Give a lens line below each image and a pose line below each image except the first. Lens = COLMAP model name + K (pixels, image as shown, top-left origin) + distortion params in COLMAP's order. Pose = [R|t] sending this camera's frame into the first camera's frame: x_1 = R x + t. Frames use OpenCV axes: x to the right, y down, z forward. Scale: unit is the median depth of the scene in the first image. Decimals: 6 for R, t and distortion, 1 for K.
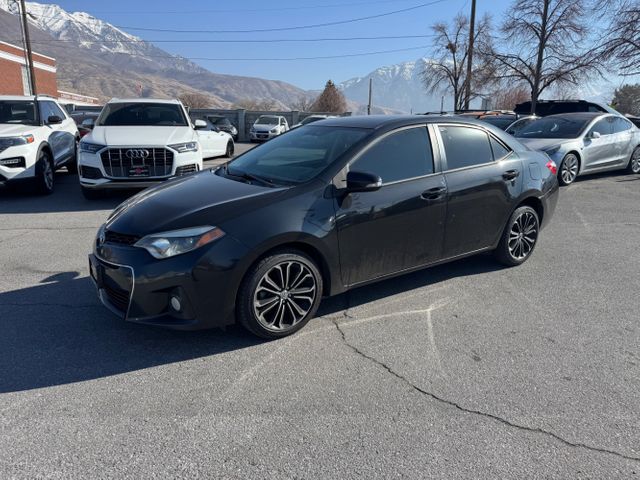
lens RADIAL K [[445.9, 0, 319.5], [0, 445.9, 240.6], [0, 0, 1]] dist [0.015260, -0.026609]
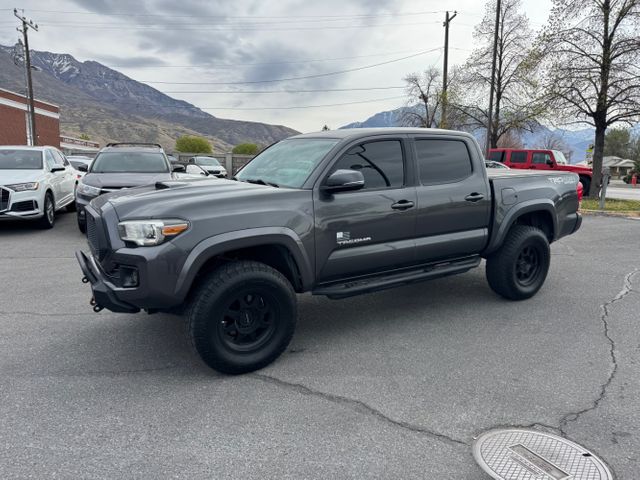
lens RADIAL K [[445.9, 0, 318.5], [0, 445.9, 240.4], [0, 0, 1]] dist [0.015260, -0.026609]
pose [[0.999993, 0.000314, -0.003817, 0.047520], [-0.000657, 0.995923, -0.090209, 0.006600], [0.003774, 0.090211, 0.995916, -0.038721]]
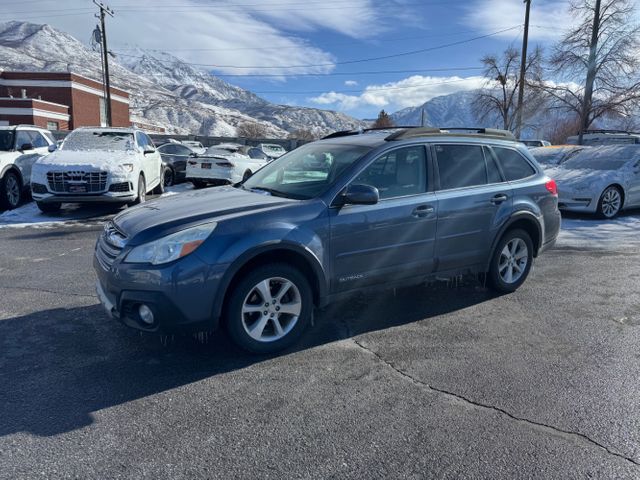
lens RADIAL K [[445.9, 0, 320.7], [0, 445.9, 239.0], [0, 0, 1]] dist [0.015260, -0.026609]
pose [[0.993358, 0.030055, -0.111067, 0.013046], [-0.036991, 0.997456, -0.060931, 0.004528], [0.108953, 0.064635, 0.991943, -0.023141]]
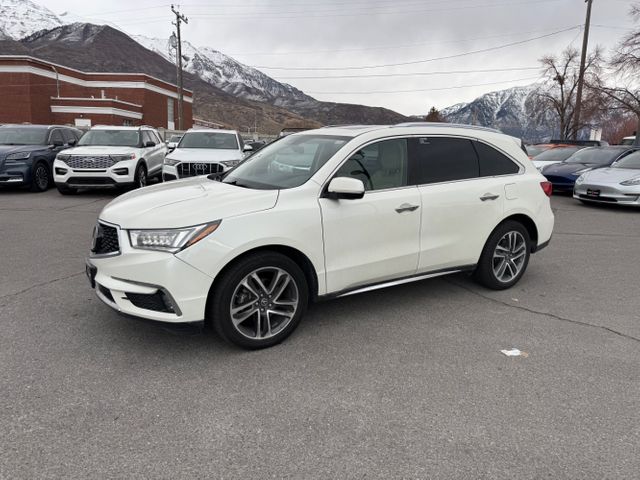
lens RADIAL K [[445.9, 0, 320.1], [0, 445.9, 242.5], [0, 0, 1]] dist [0.015260, -0.026609]
pose [[0.976763, 0.058681, -0.206134, -0.007422], [-0.068801, 0.996735, -0.042270, 0.021664], [0.202980, 0.055470, 0.977610, -0.091718]]
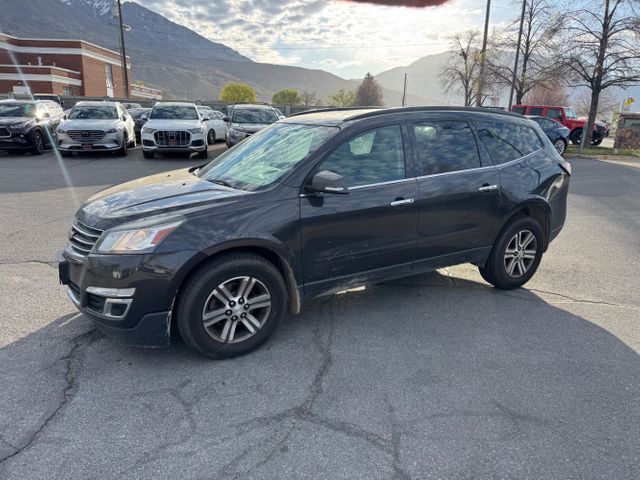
lens RADIAL K [[445.9, 0, 320.3], [0, 445.9, 240.0], [0, 0, 1]] dist [0.015260, -0.026609]
pose [[0.996404, 0.033988, -0.077618, 0.020872], [-0.032379, 0.999236, 0.021892, 0.052785], [0.078303, -0.019300, 0.996743, -0.242447]]
